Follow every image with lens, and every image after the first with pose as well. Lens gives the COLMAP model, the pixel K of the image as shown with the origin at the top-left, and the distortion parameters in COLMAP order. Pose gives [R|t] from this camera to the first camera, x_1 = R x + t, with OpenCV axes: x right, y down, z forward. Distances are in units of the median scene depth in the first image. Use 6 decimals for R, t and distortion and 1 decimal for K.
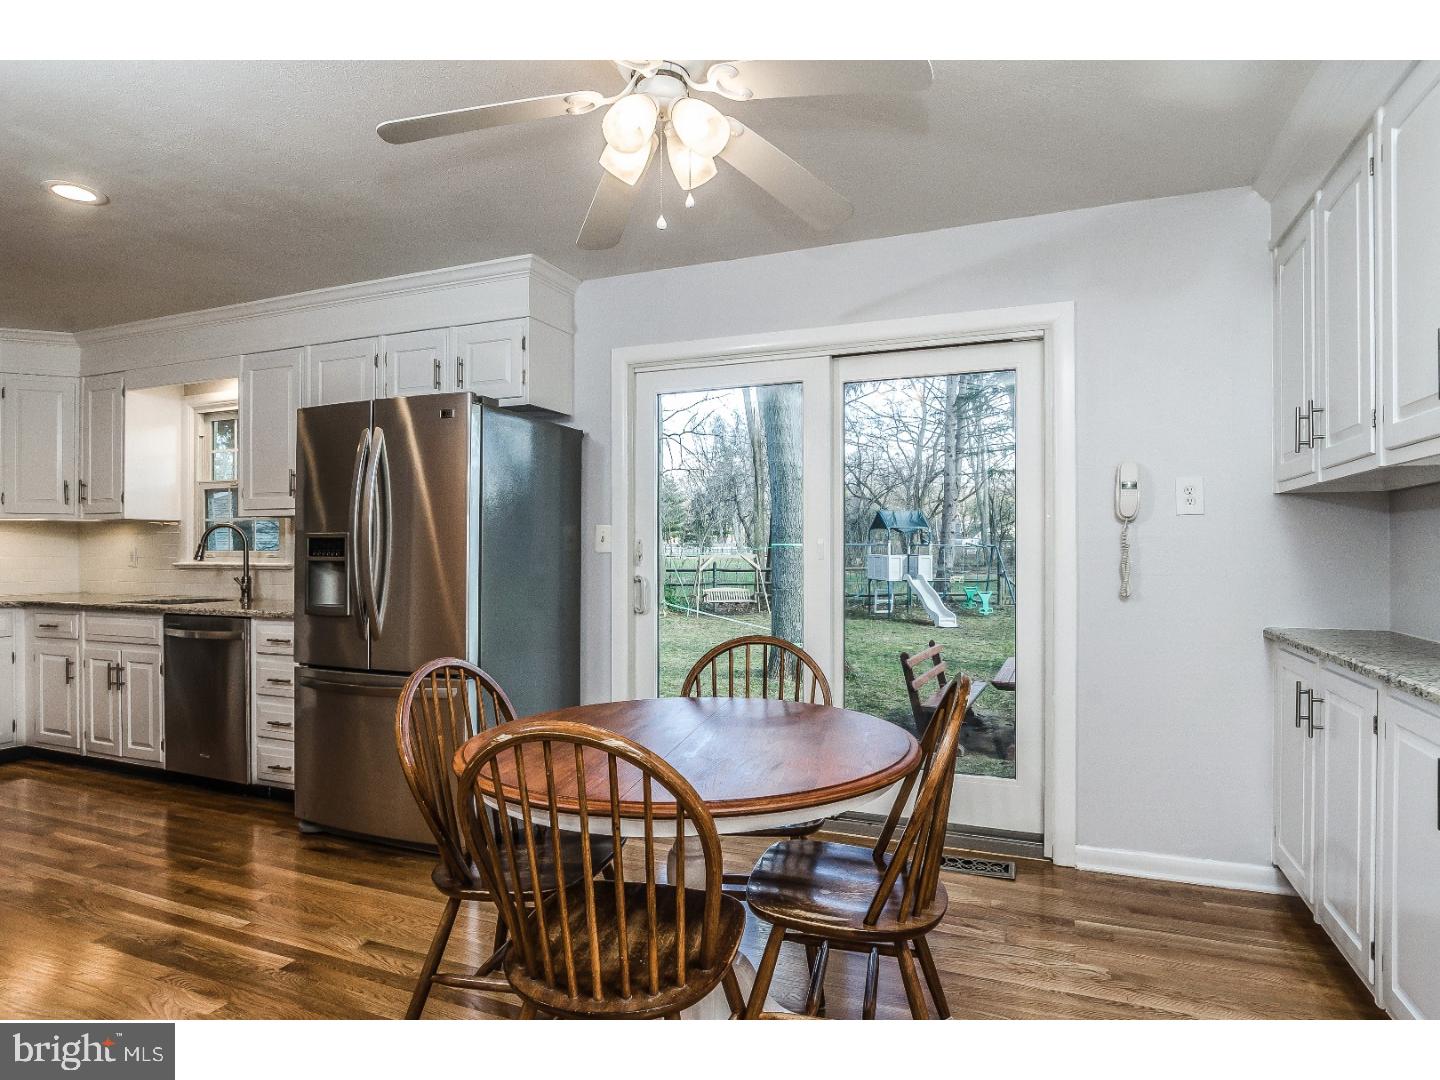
lens RADIAL K [[768.7, 0, 720.0], [0, 768.7, 540.0], [0, 0, 1]] dist [-0.003158, -0.002378]
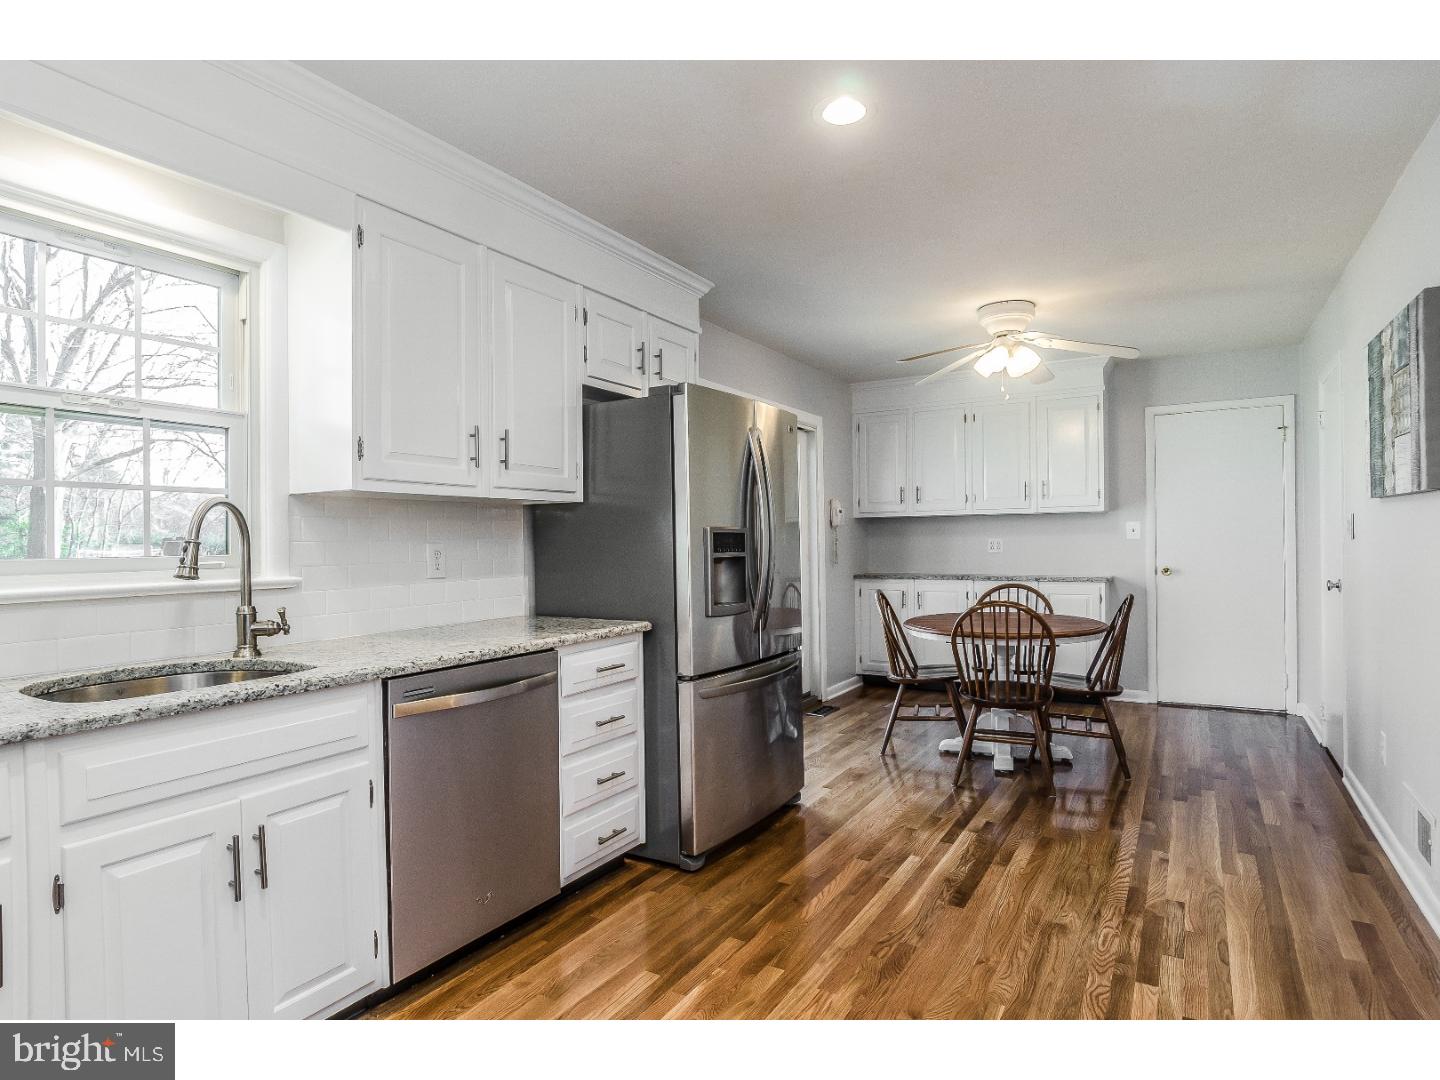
lens RADIAL K [[768.7, 0, 720.0], [0, 768.7, 540.0], [0, 0, 1]] dist [-0.003158, -0.002378]
pose [[0.158034, -0.000270, 0.987434, -1.132016], [-0.002833, 0.999996, 0.000726, 0.003120], [-0.987430, -0.002912, 0.158032, 0.662025]]
